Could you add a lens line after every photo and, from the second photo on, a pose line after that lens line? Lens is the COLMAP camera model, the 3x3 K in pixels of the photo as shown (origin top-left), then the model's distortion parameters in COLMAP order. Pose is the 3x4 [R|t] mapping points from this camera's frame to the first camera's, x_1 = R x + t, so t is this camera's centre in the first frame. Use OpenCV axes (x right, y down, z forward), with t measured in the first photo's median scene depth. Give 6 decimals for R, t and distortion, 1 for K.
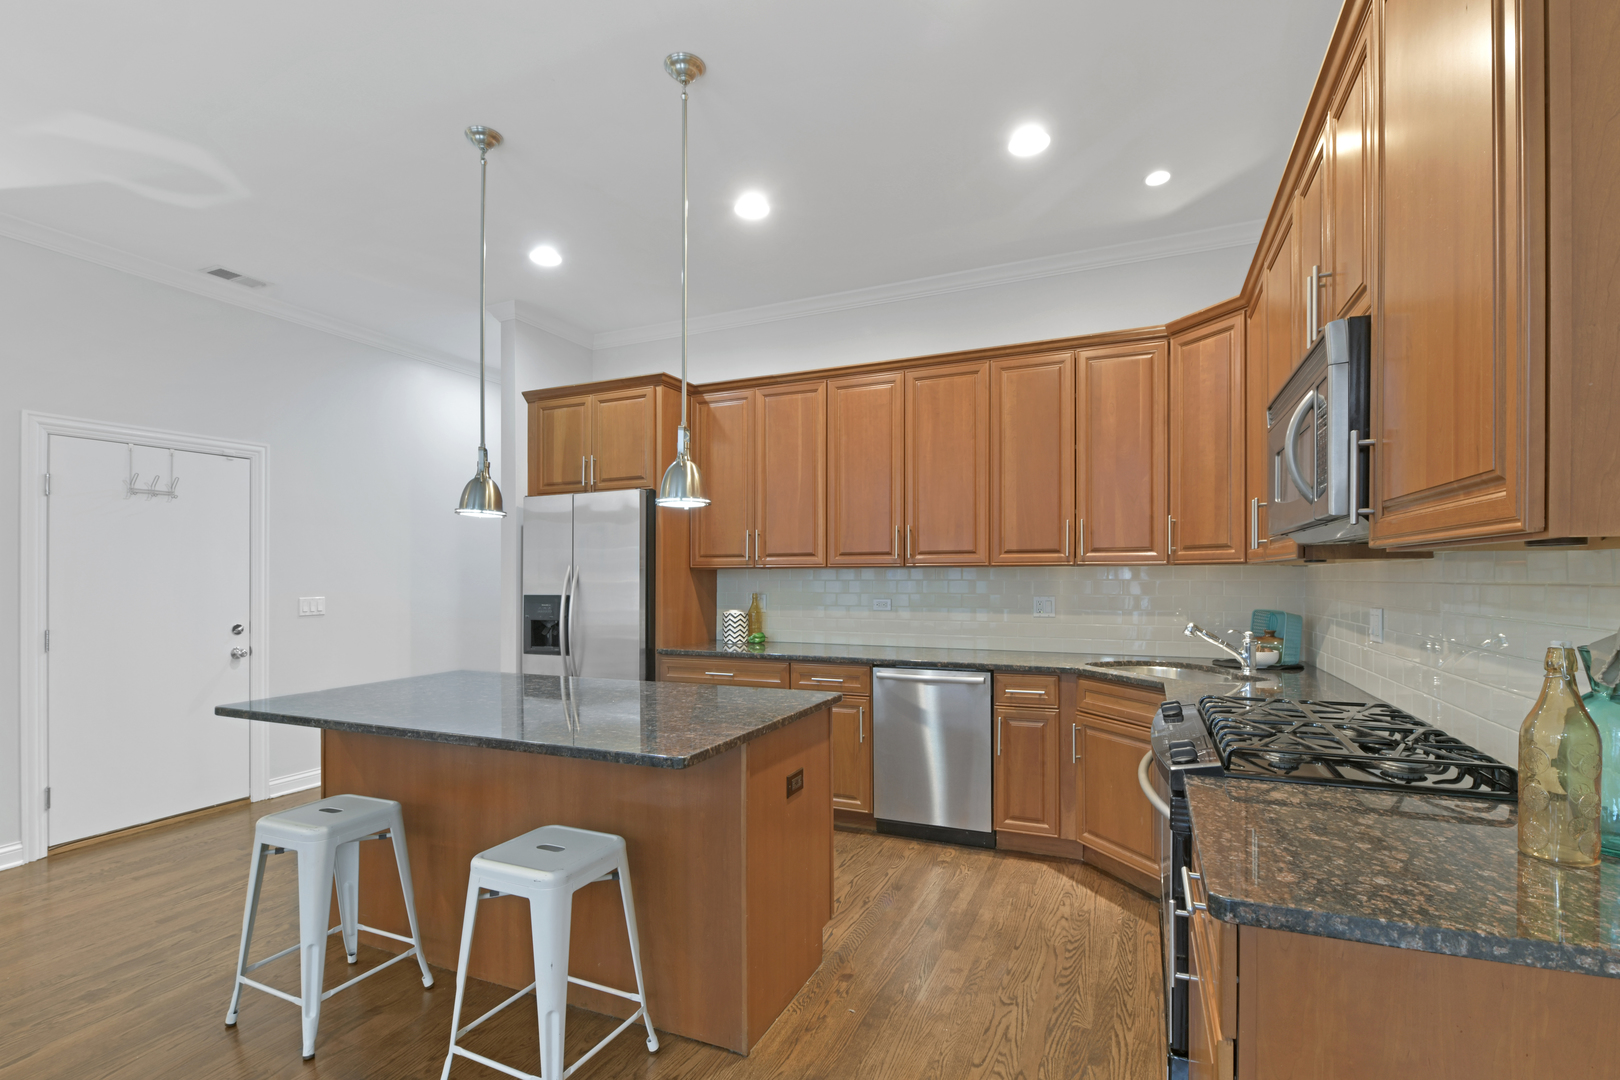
lens RADIAL K [[741.6, 0, 806.5], [0, 741.6, 581.1], [0, 0, 1]] dist [-0.009864, -0.000083]
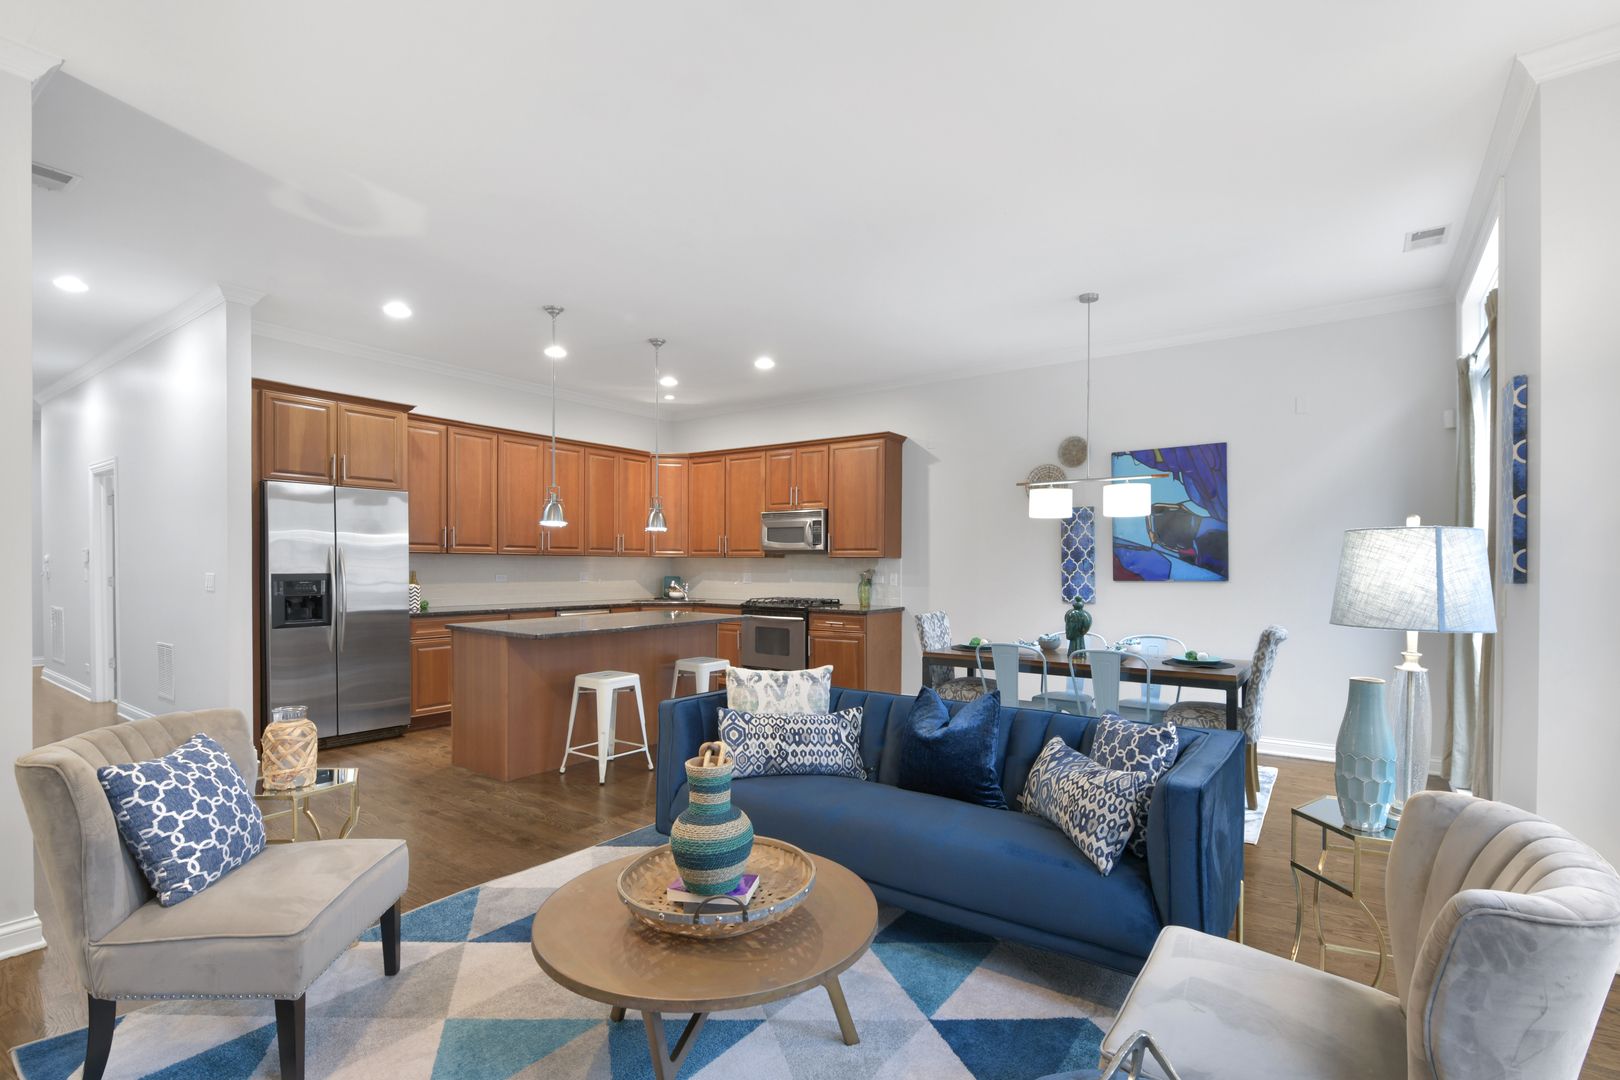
lens RADIAL K [[741.6, 0, 826.0], [0, 741.6, 578.2], [0, 0, 1]] dist [-0.009864, -0.000083]
pose [[0.190693, -0.012094, 0.981575, -1.449273], [-0.001046, 0.999921, 0.012523, 0.013069], [-0.981649, -0.003415, 0.190666, 0.024092]]
